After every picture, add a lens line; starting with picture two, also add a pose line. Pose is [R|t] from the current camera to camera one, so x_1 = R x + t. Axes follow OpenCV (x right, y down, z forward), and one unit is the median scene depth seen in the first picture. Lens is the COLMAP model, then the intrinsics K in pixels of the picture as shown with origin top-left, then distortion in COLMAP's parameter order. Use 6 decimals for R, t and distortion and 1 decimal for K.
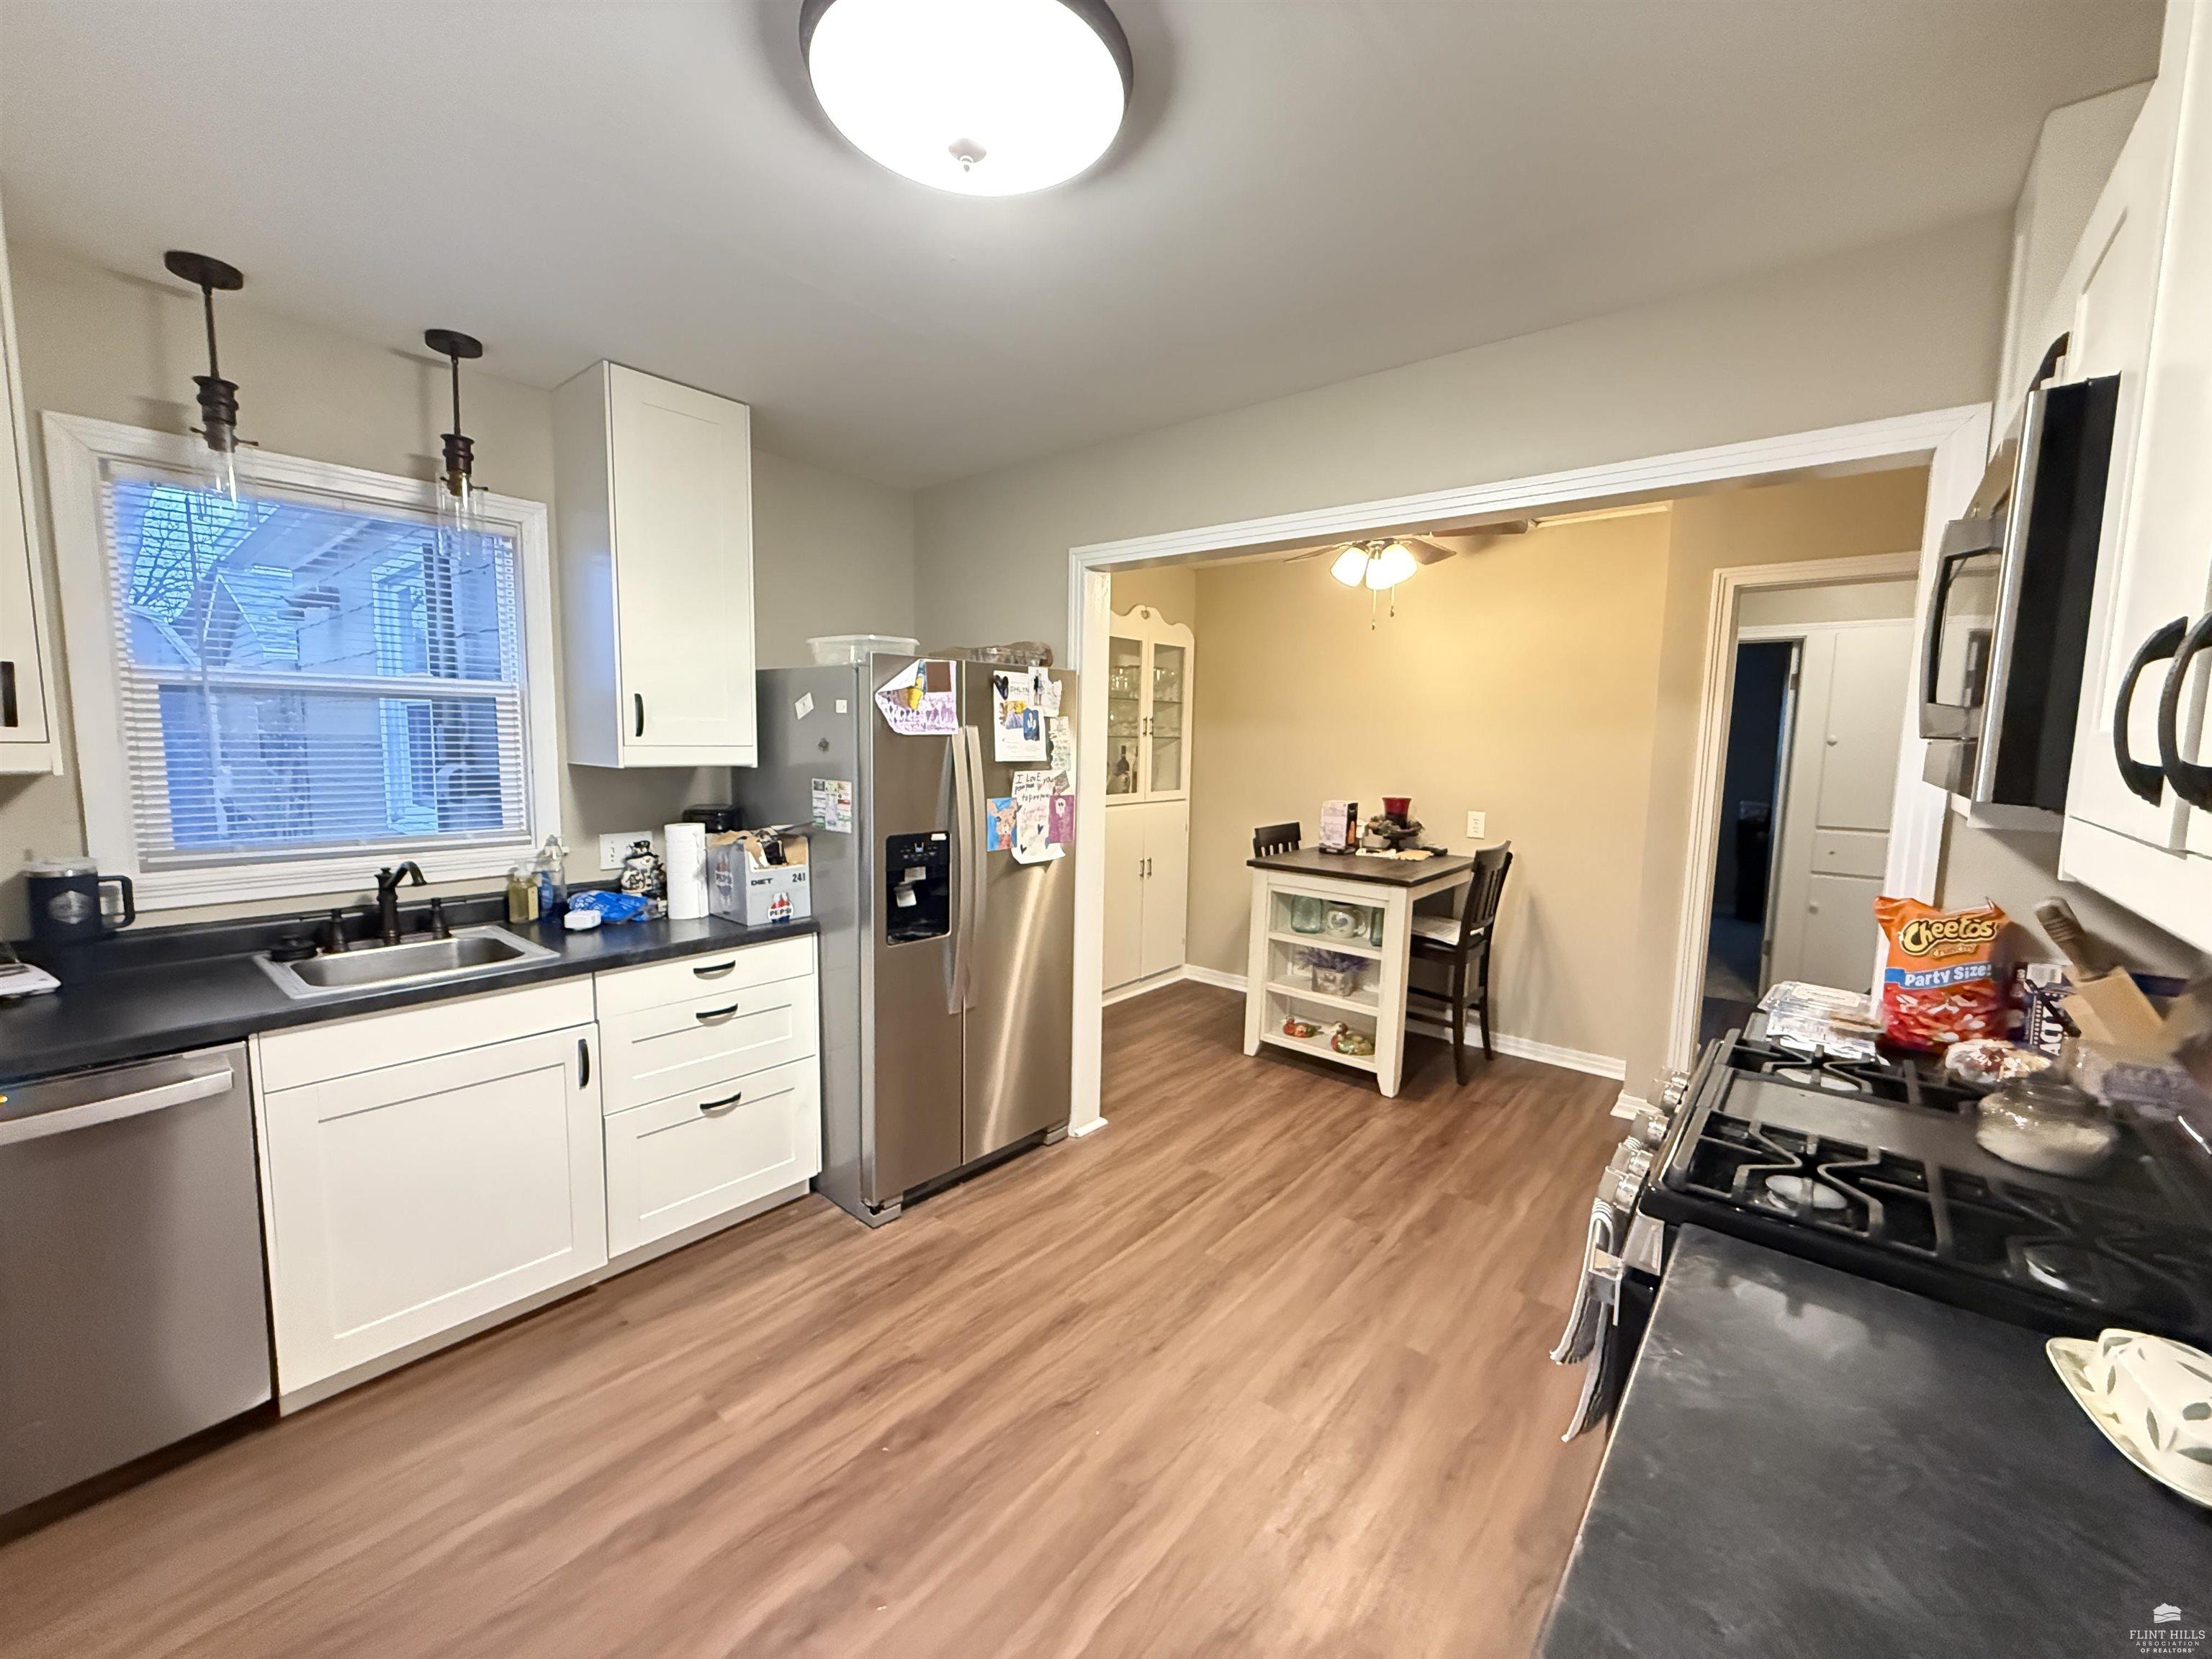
lens RADIAL K [[888.3, 0, 1090.2], [0, 888.3, 828.9], [0, 0, 1]] dist [0.004294, 0.000452]
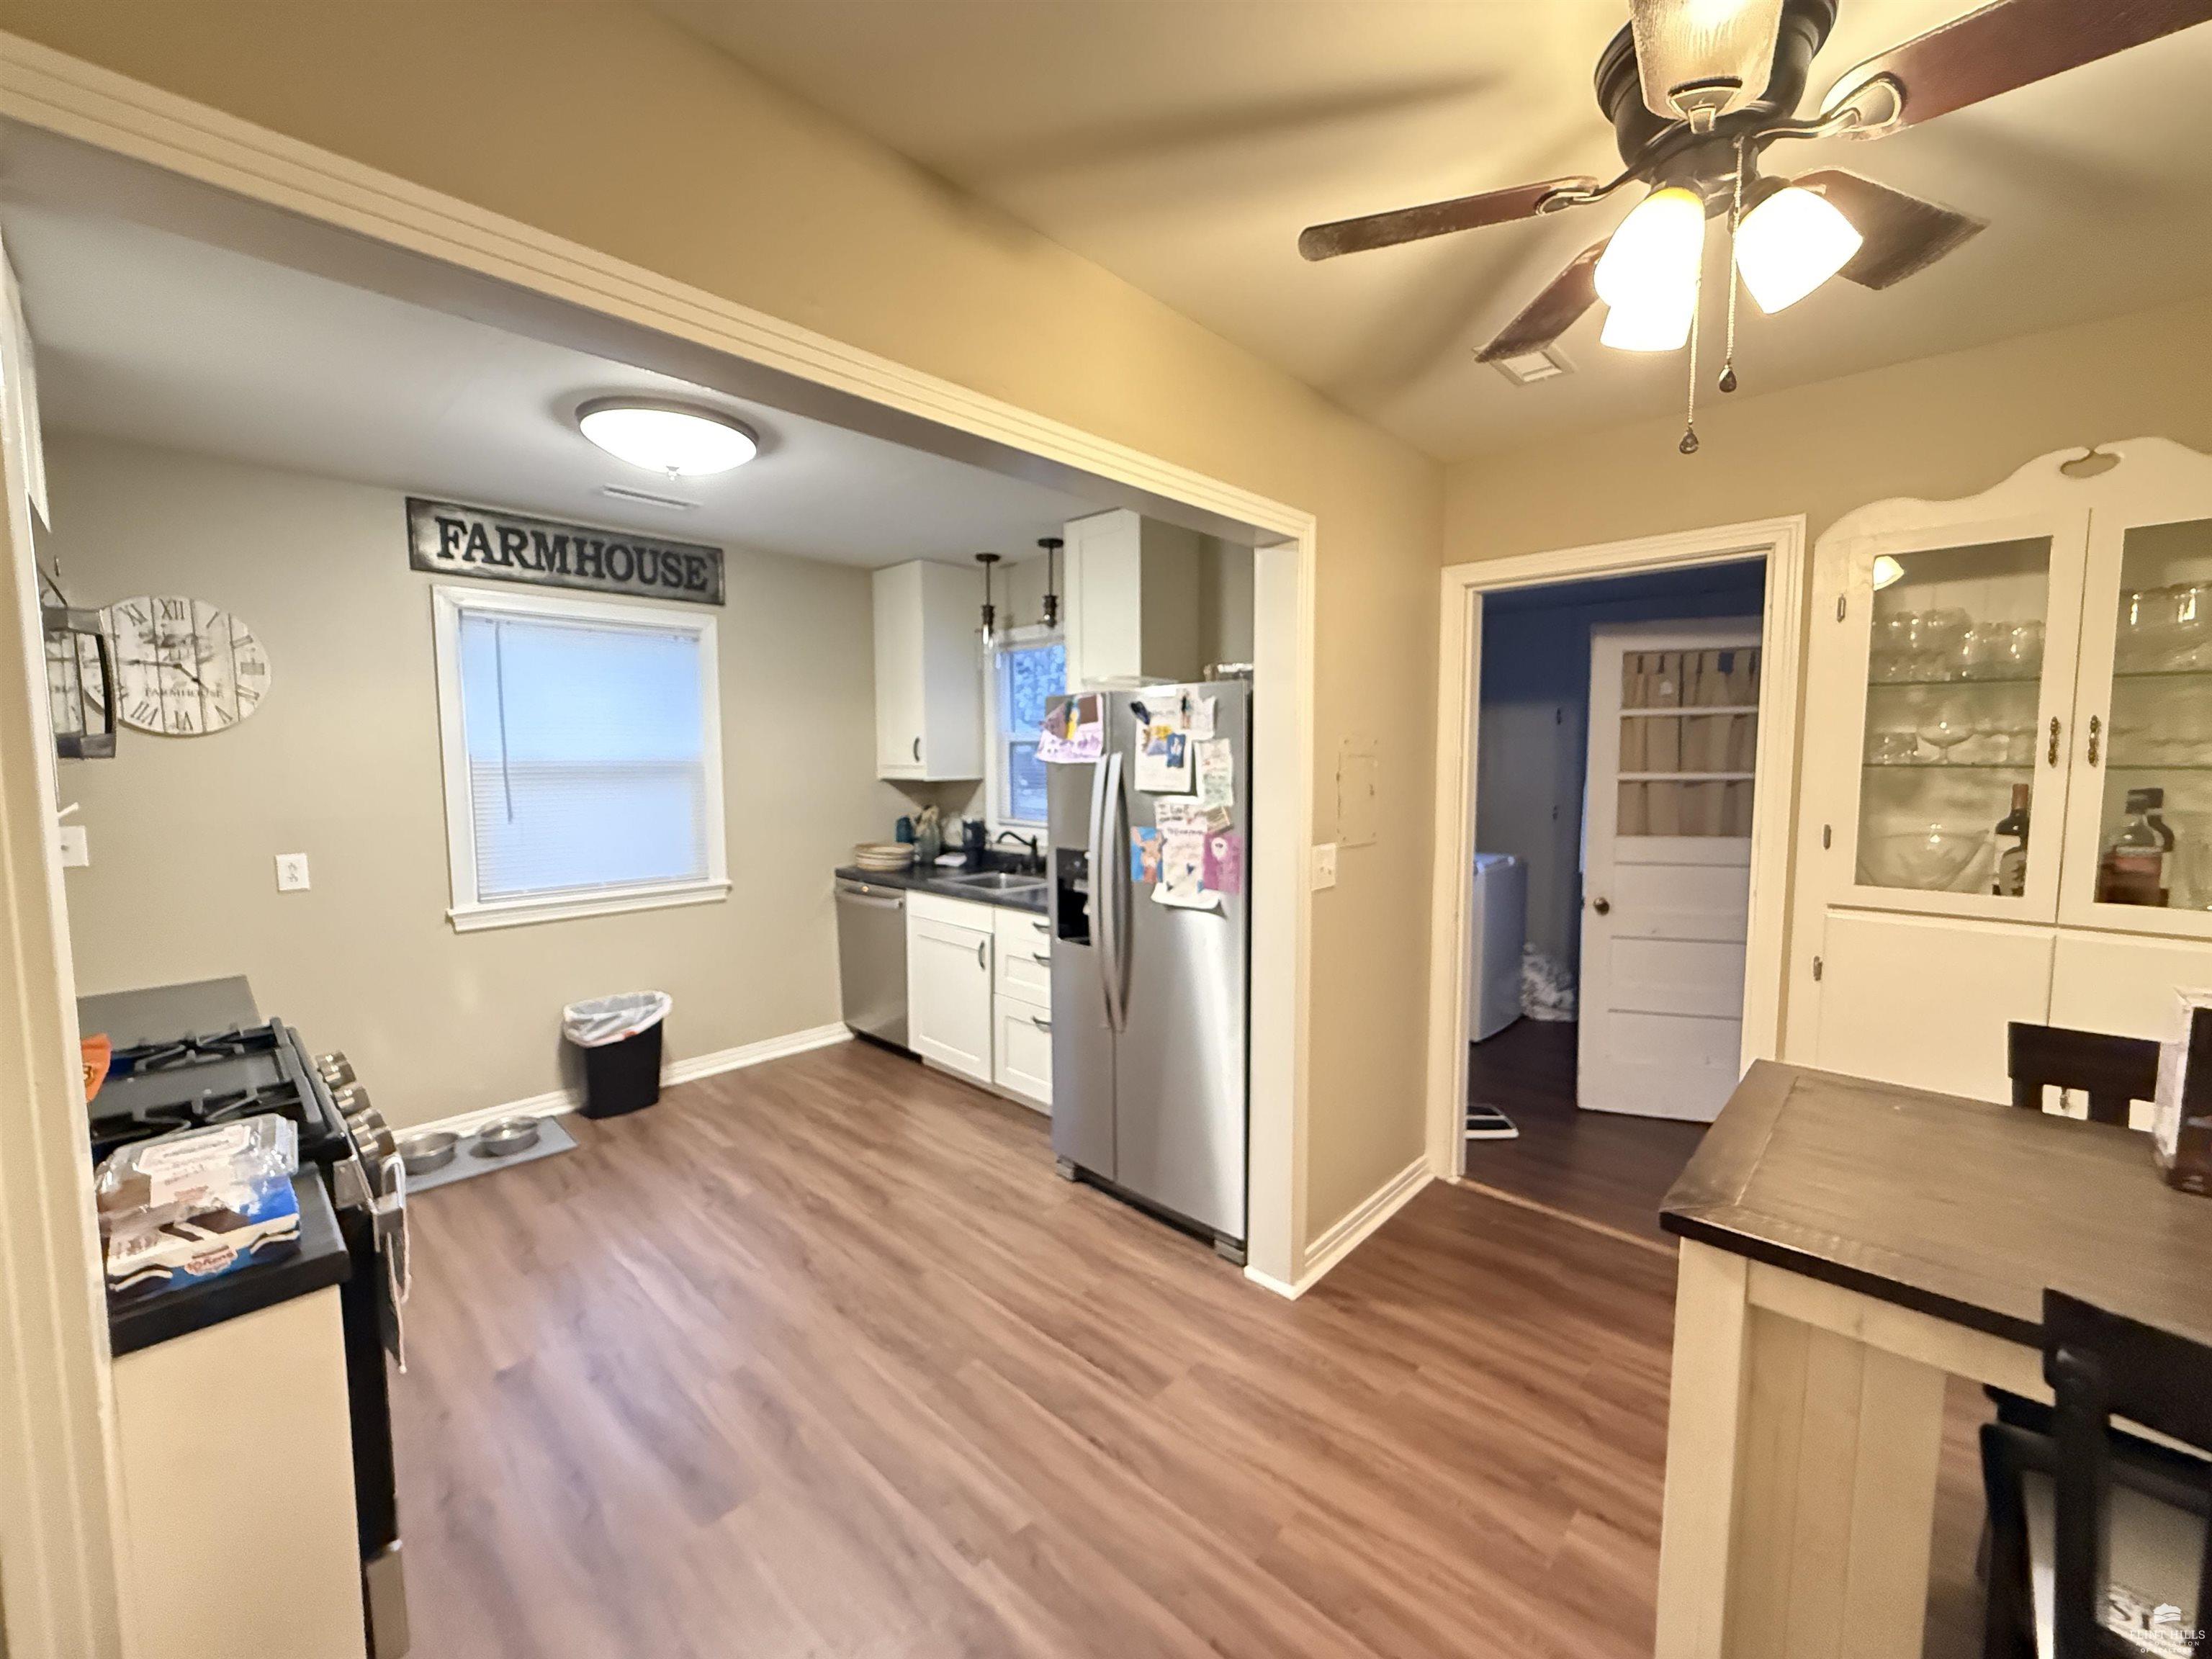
lens RADIAL K [[888.3, 0, 1101.5], [0, 888.3, 829.8], [0, 0, 1]] dist [0.004294, 0.000452]
pose [[-0.057008, 0.067605, -0.996082, 0.851126], [-0.107439, 0.991495, 0.073442, -0.097312], [0.992576, 0.111205, -0.049259, 0.993559]]
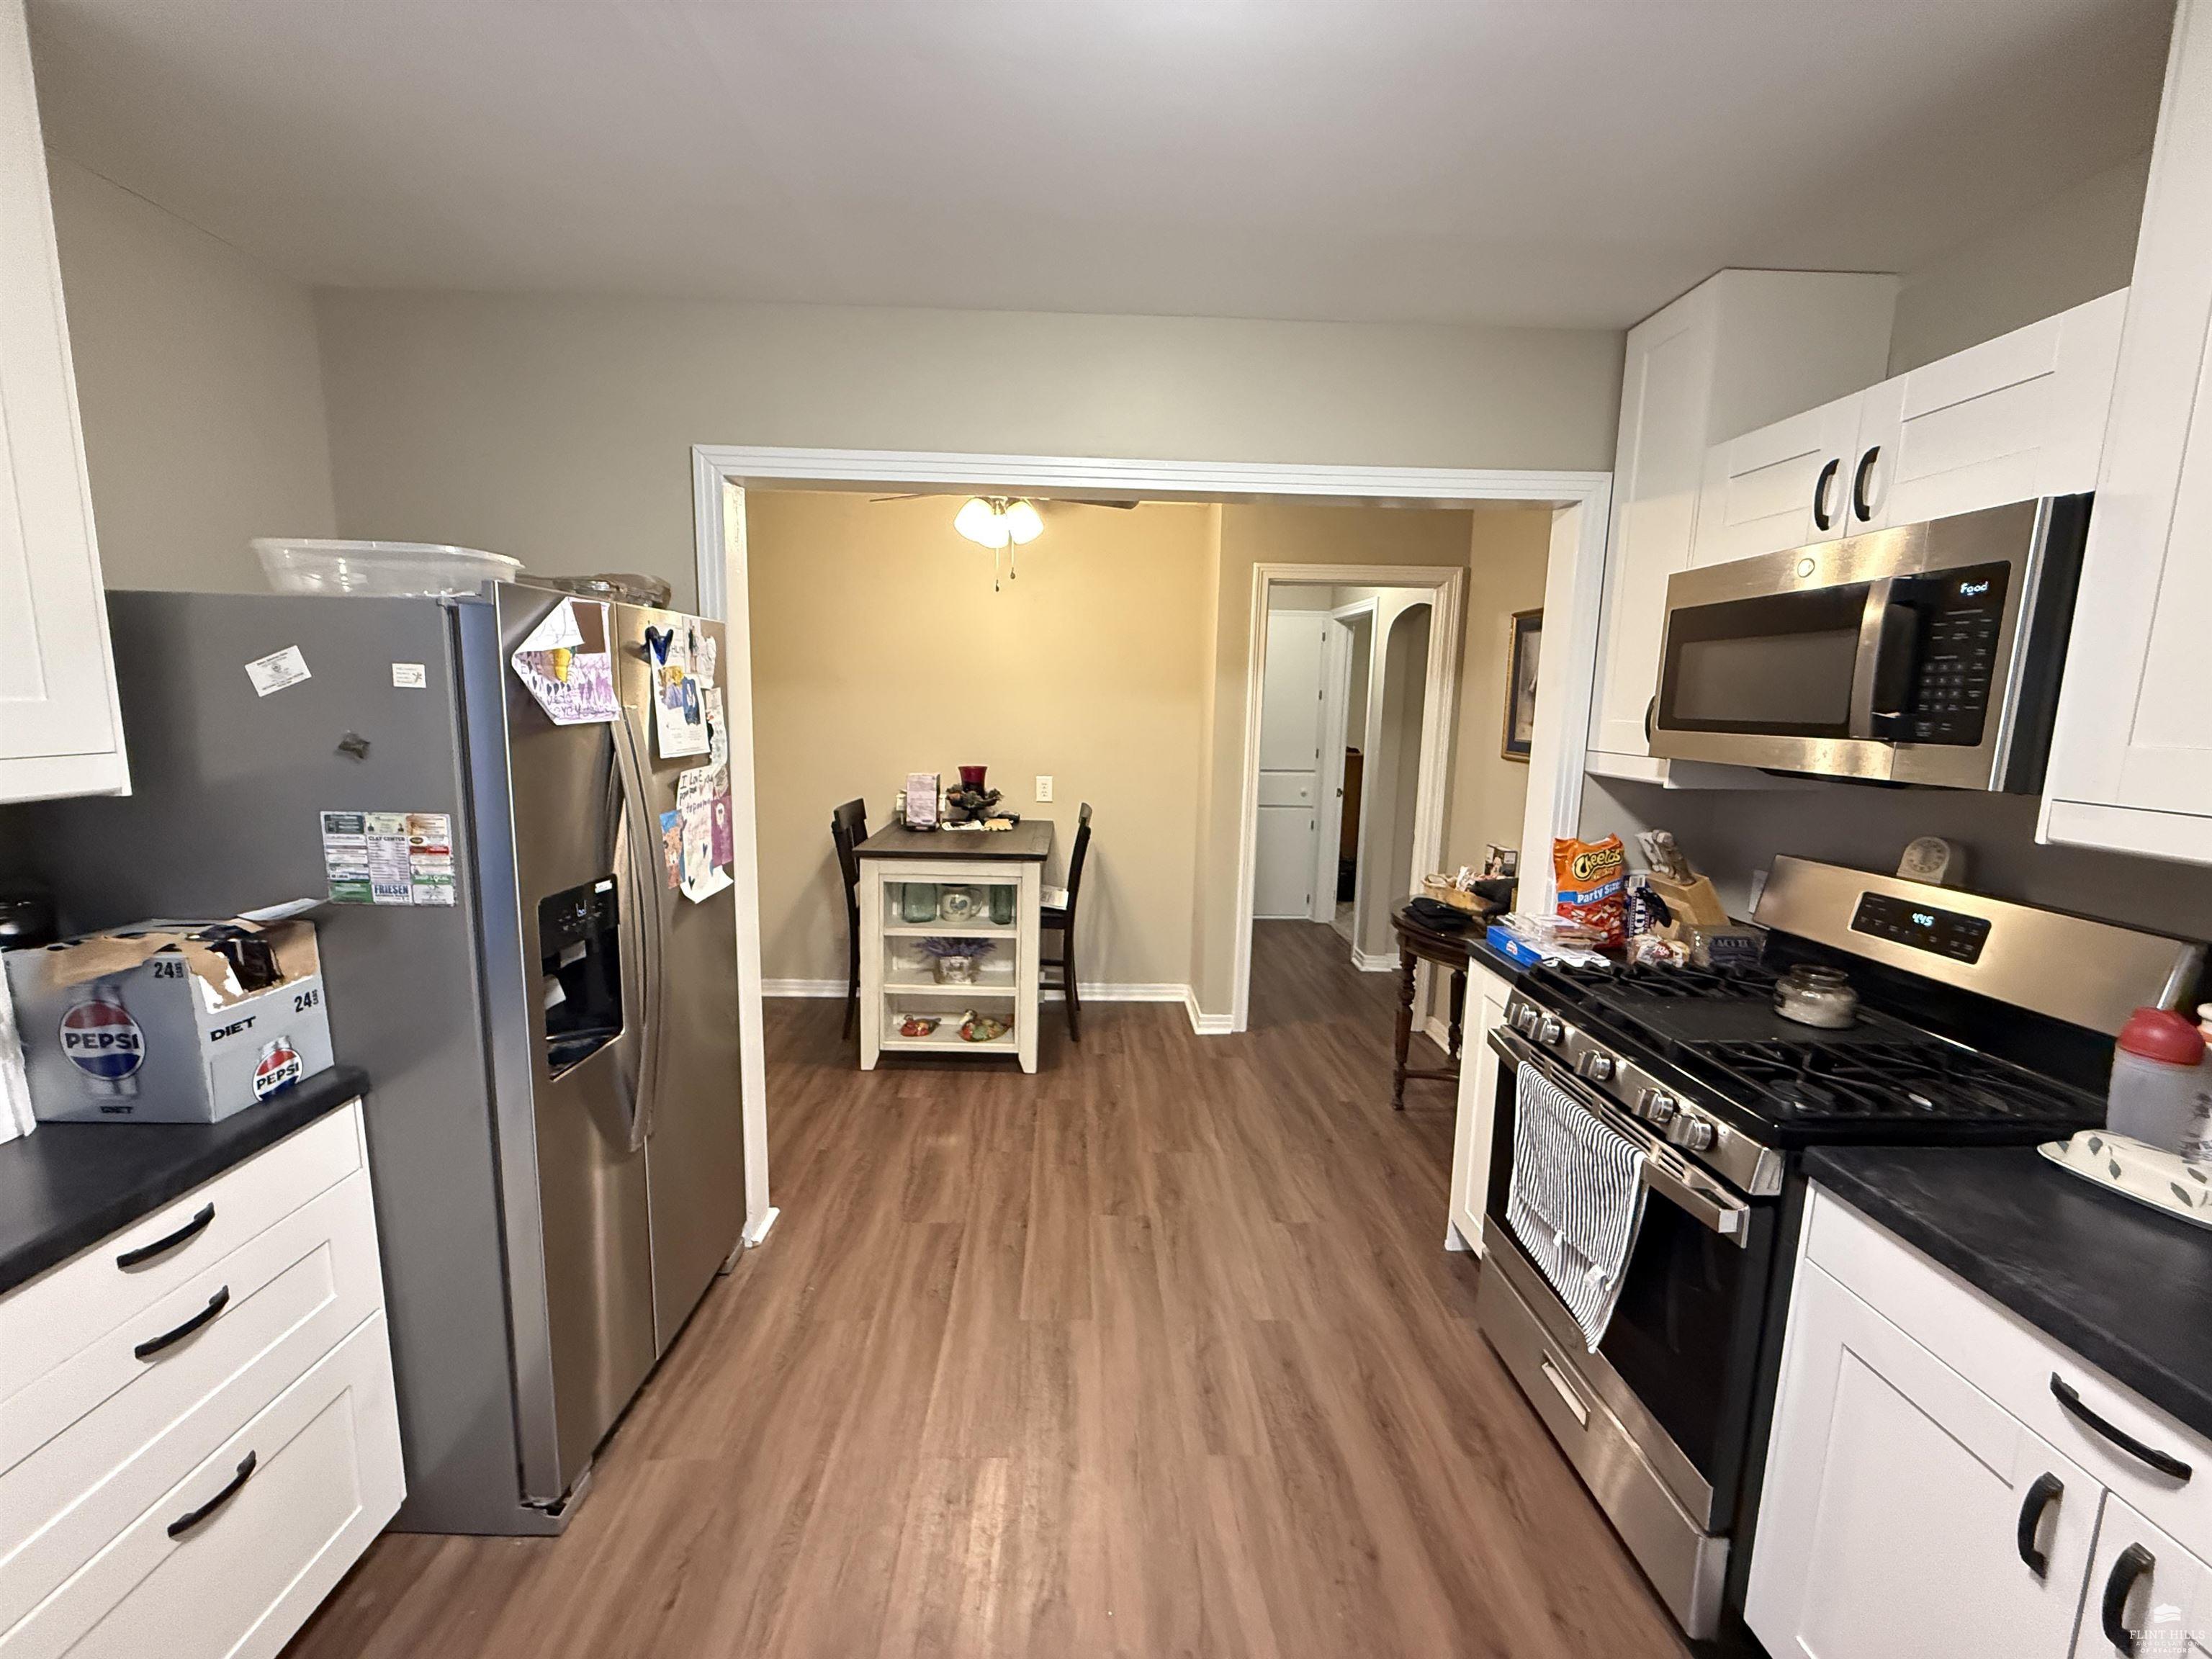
lens RADIAL K [[888.3, 0, 1100.4], [0, 888.3, 828.5], [0, 0, 1]] dist [0.004294, 0.000452]
pose [[0.741818, -0.101827, 0.662825, -0.301112], [0.065526, 0.994681, 0.079473, -0.054343], [-0.667392, -0.015522, 0.744545, 0.281692]]
